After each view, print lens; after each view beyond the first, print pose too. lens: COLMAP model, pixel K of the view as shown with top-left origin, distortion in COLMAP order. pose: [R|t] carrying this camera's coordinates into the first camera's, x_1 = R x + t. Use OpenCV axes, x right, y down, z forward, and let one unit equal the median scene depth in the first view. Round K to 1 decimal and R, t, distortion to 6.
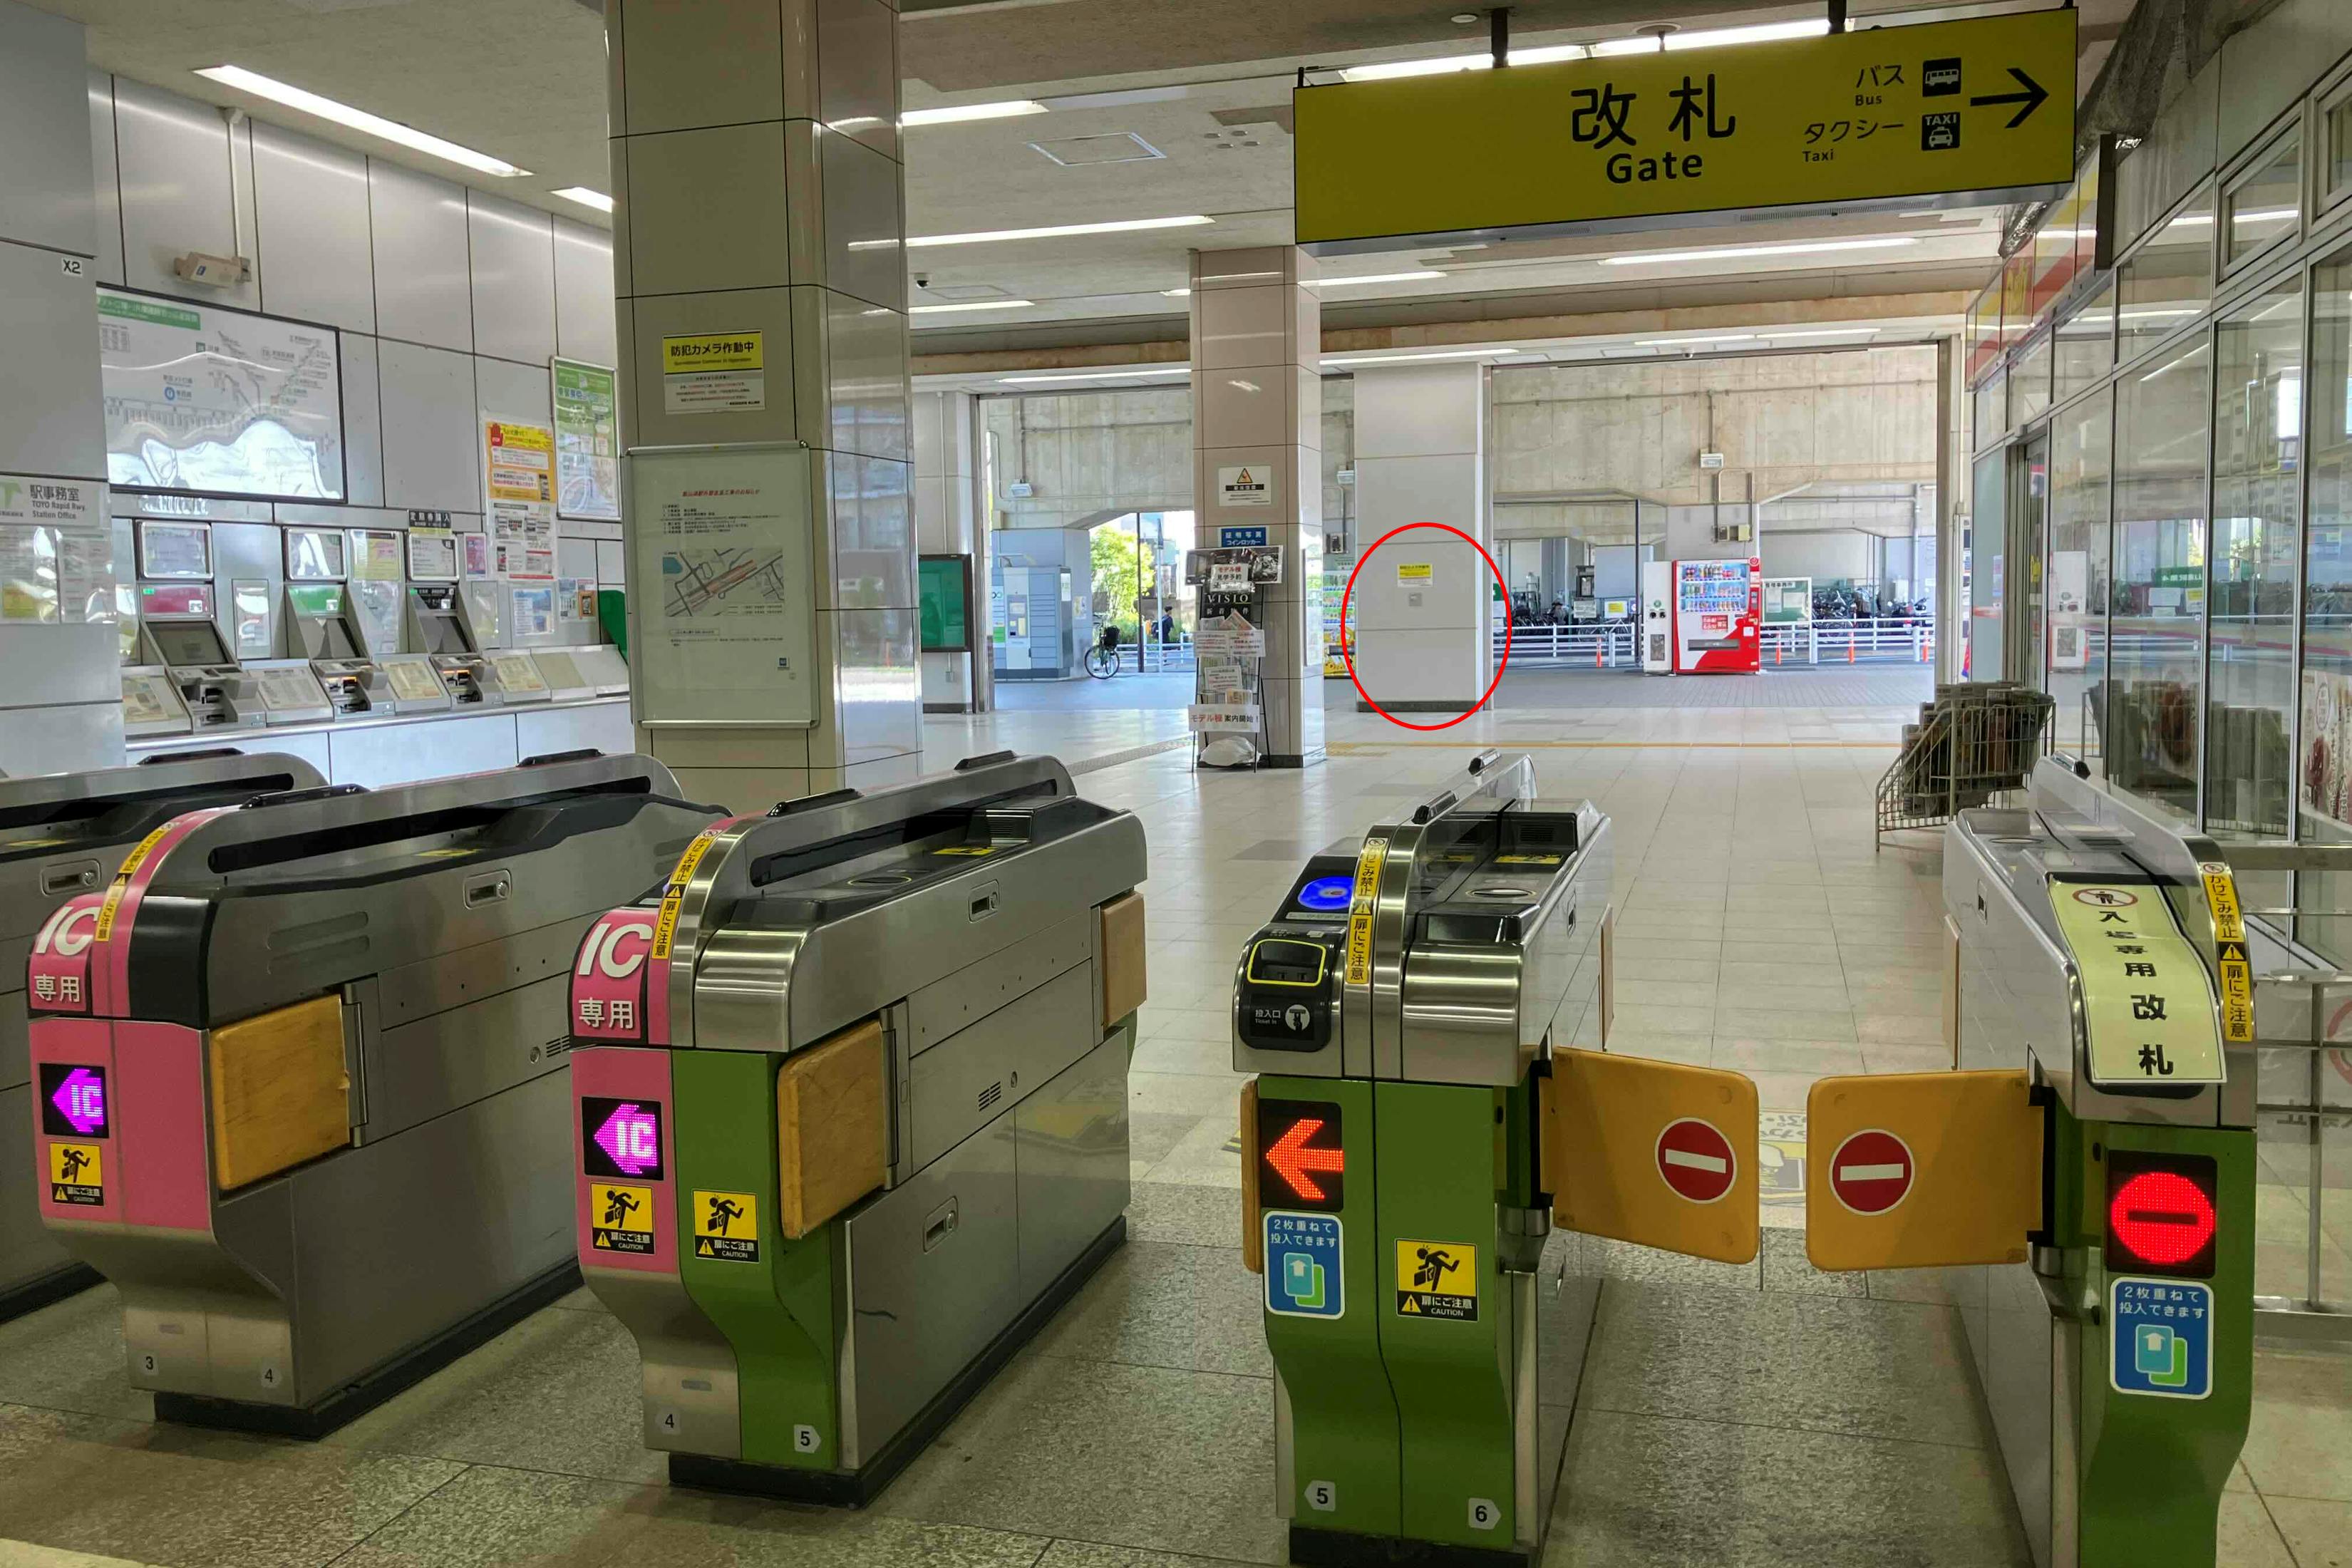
lens RADIAL K [[1929.6, 0, 1176.0], [0, 1929.6, 784.0], [0, 0, 1]] dist [0.089976, -0.220651]
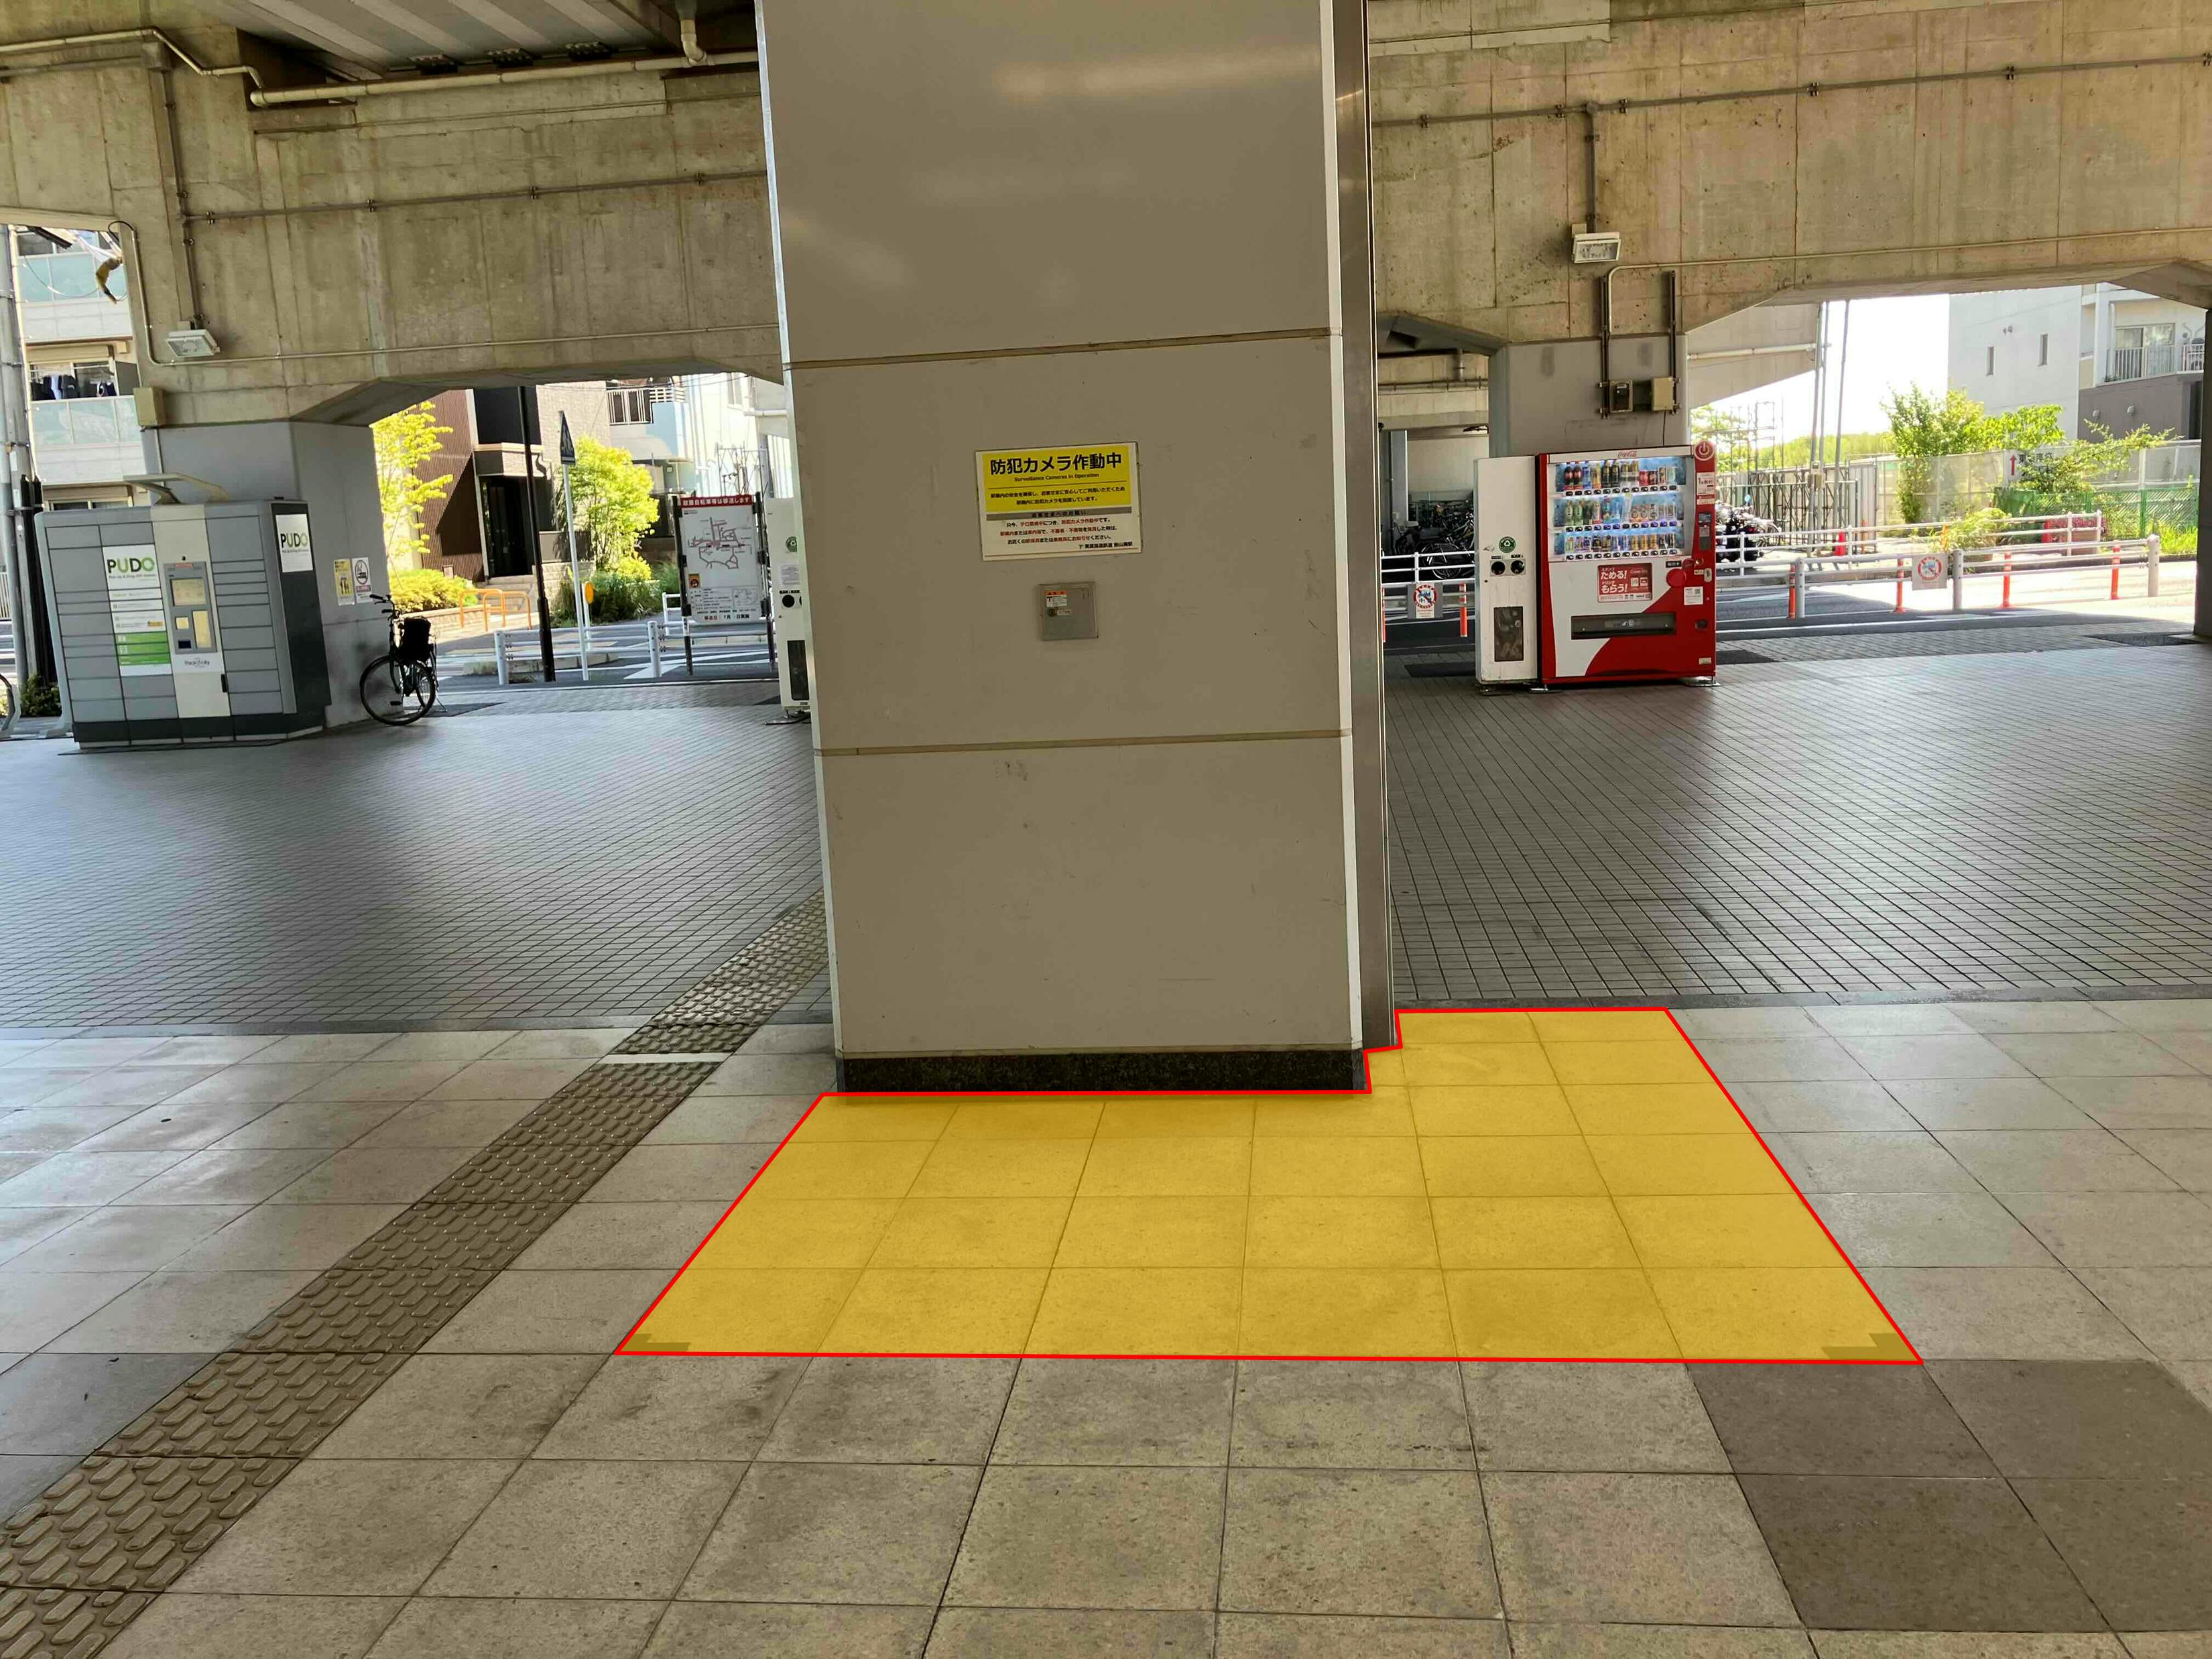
lens RADIAL K [[1869.1, 0, 1075.3], [0, 1869.1, 821.6], [0, 0, 1]] dist [0.026851, -0.005088]
pose [[0.985656, -0.057009, 0.158847, 0.061568], [0.046914, 0.996677, 0.066594, -0.059179], [-0.162116, -0.058187, 0.985055, 0.543408]]
